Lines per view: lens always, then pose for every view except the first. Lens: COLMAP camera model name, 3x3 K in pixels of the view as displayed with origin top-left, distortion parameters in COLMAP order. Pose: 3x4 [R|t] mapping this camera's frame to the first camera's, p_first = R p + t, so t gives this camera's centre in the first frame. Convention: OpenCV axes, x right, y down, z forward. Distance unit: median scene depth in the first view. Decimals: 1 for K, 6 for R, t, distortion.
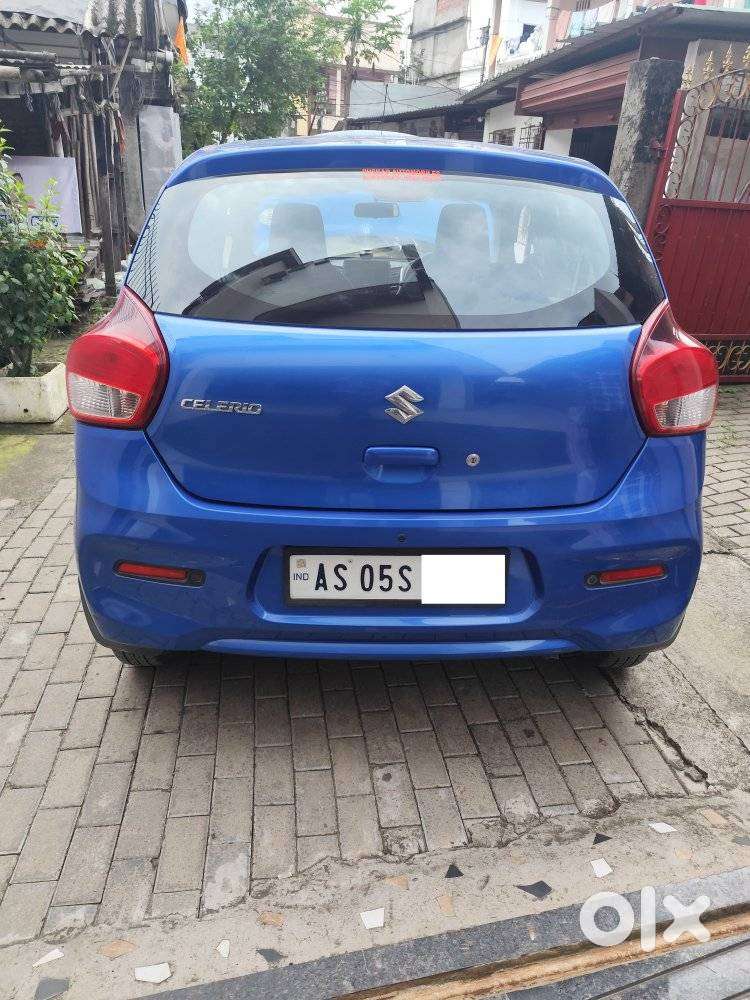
lens RADIAL K [[679.7, 0, 377.9], [0, 679.7, 487.3], [0, 0, 1]] dist [0.028351, -0.029367]
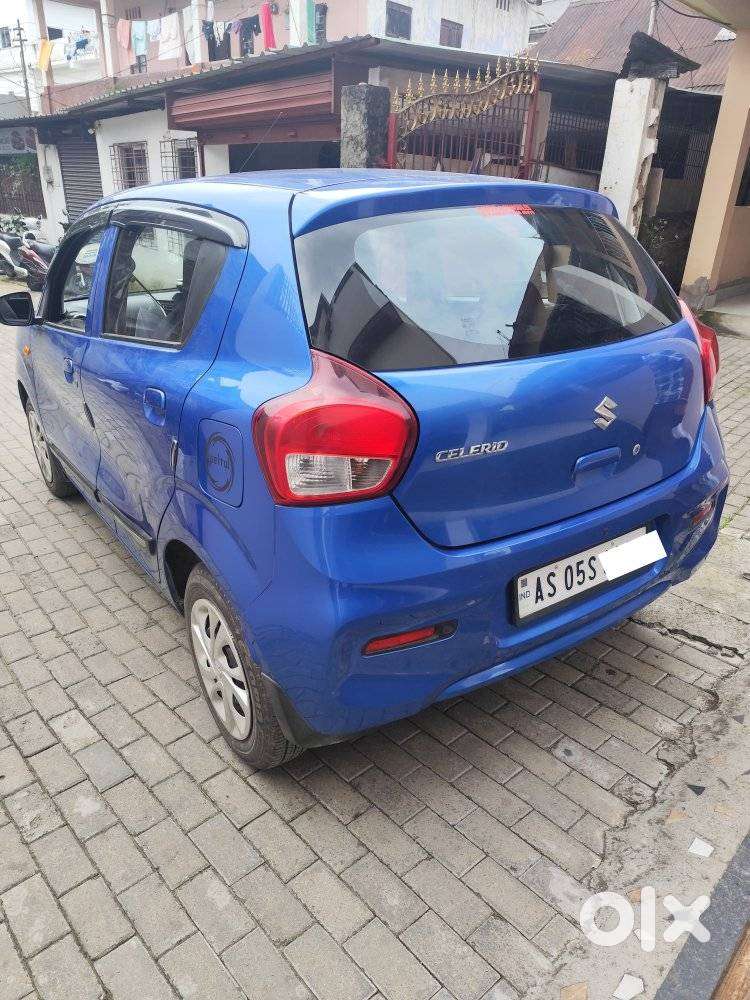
lens RADIAL K [[678.4, 0, 362.9], [0, 678.4, 502.2], [0, 0, 1]] dist [0.038409, -0.040010]
pose [[0.847787, -0.250693, 0.467345, -0.707552], [0.247230, 0.966430, 0.069925, -0.129864], [-0.469186, 0.056260, 0.881306, 0.166422]]
